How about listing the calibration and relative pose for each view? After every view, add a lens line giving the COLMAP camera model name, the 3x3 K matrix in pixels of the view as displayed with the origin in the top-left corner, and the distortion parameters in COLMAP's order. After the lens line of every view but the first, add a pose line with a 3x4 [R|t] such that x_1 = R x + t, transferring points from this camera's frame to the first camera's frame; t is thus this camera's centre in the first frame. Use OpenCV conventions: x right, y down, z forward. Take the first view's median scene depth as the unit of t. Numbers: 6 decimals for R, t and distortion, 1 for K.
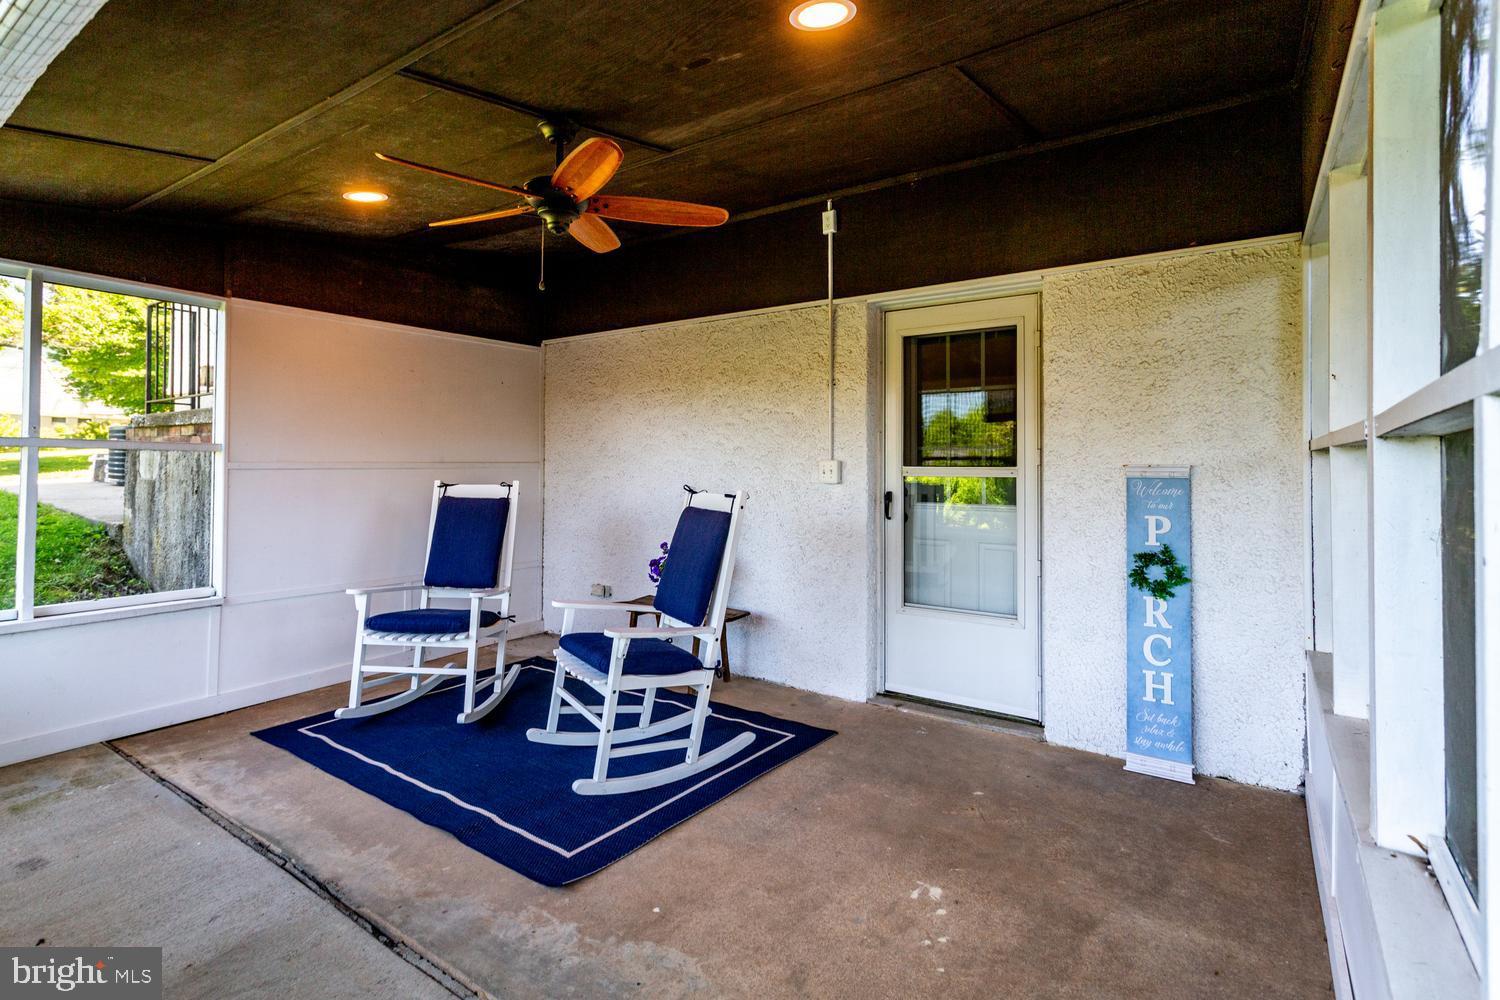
lens RADIAL K [[747.7, 0, 760.1], [0, 747.7, 458.0], [0, 0, 1]] dist [0.000490, 0.000137]
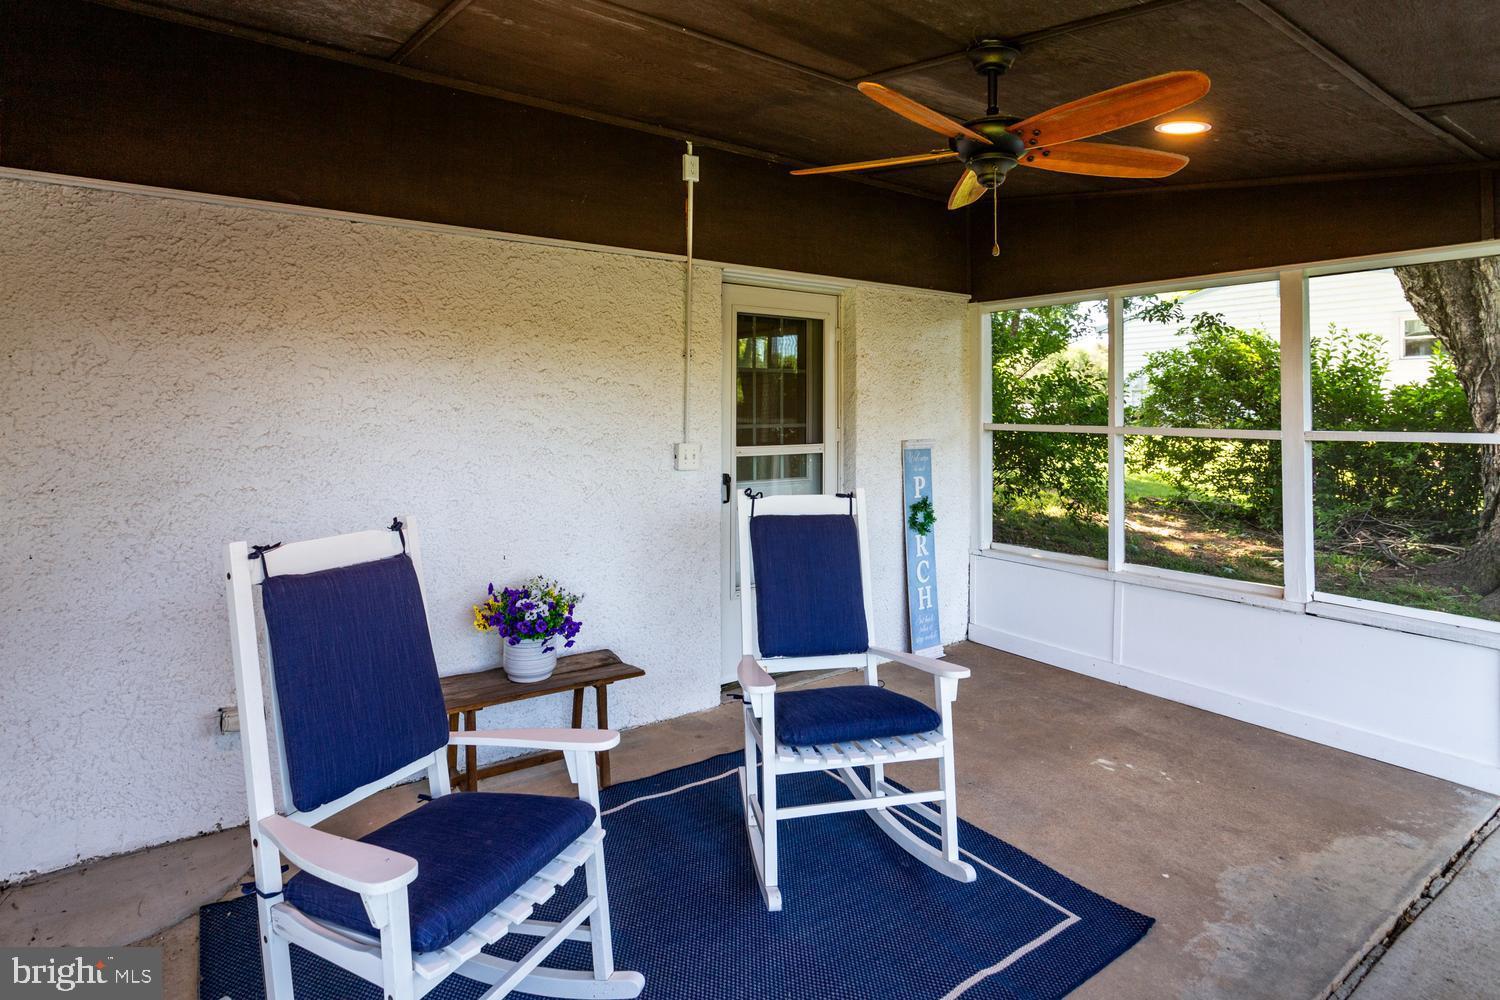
lens RADIAL K [[797.4, 0, 748.9], [0, 797.4, 405.5], [0, 0, 1]] dist [-0.003296, 0.003308]
pose [[0.315190, -0.001919, 0.949027, -0.989041], [-0.009512, 0.999941, 0.005181, -0.060006], [-0.948981, -0.010660, 0.315153, 0.836011]]
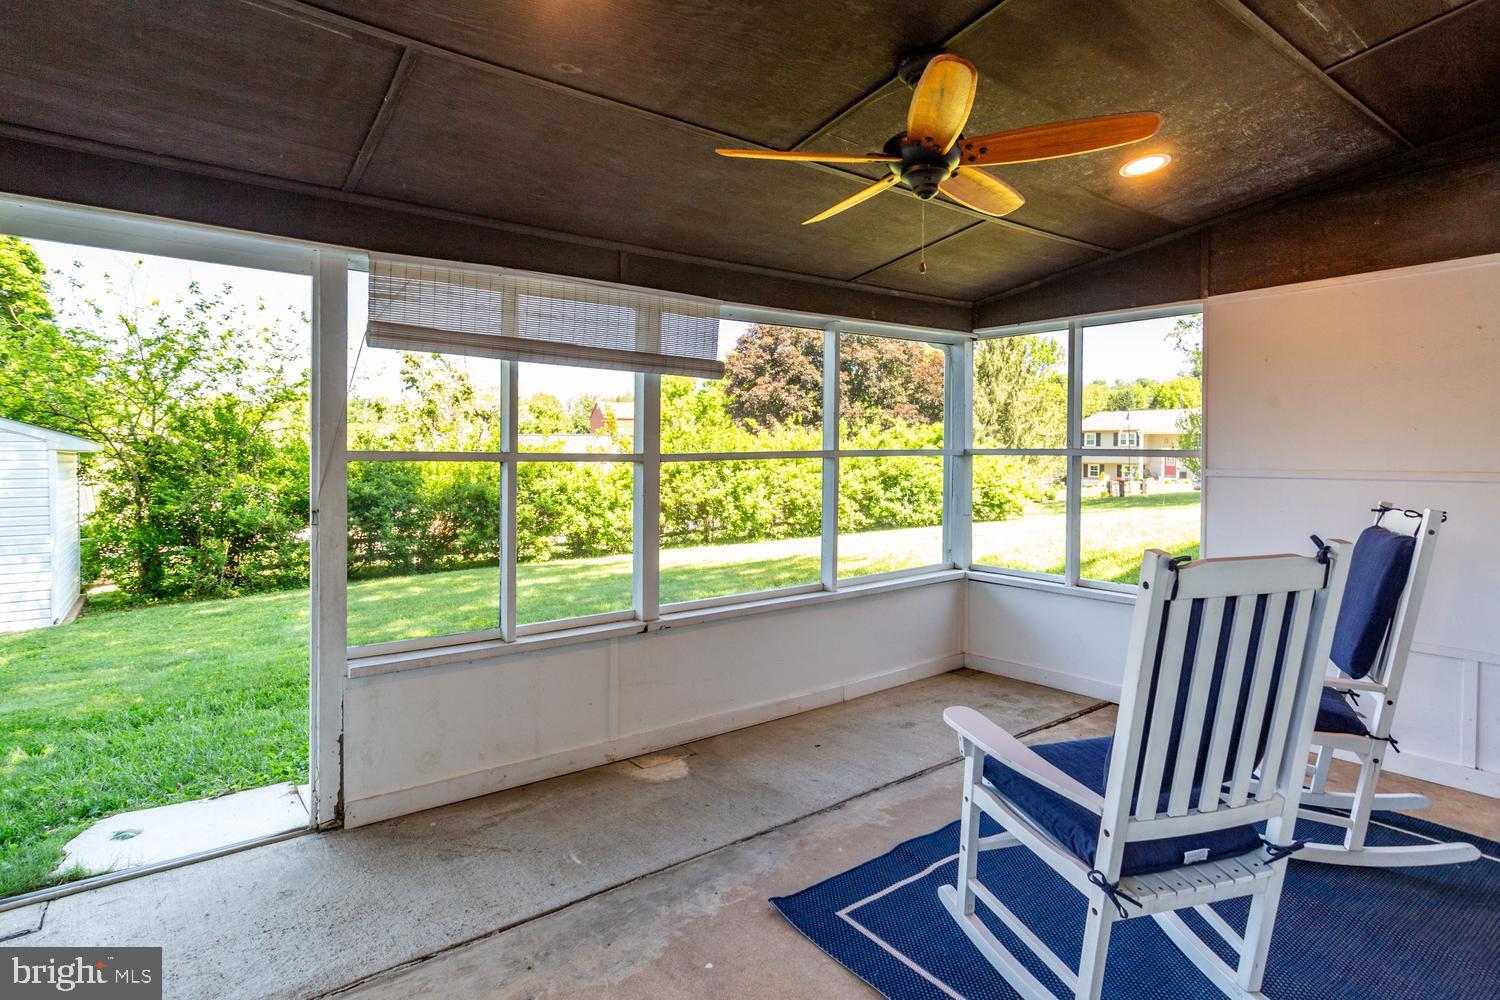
lens RADIAL K [[766.0, 0, 752.6], [0, 766.0, 459.1], [0, 0, 1]] dist [-0.002805, -0.000363]
pose [[-0.310352, 0.001254, -0.950621, 0.506927], [0.007760, 0.999969, -0.001215, -0.012436], [0.950590, -0.007754, -0.310352, 0.924041]]
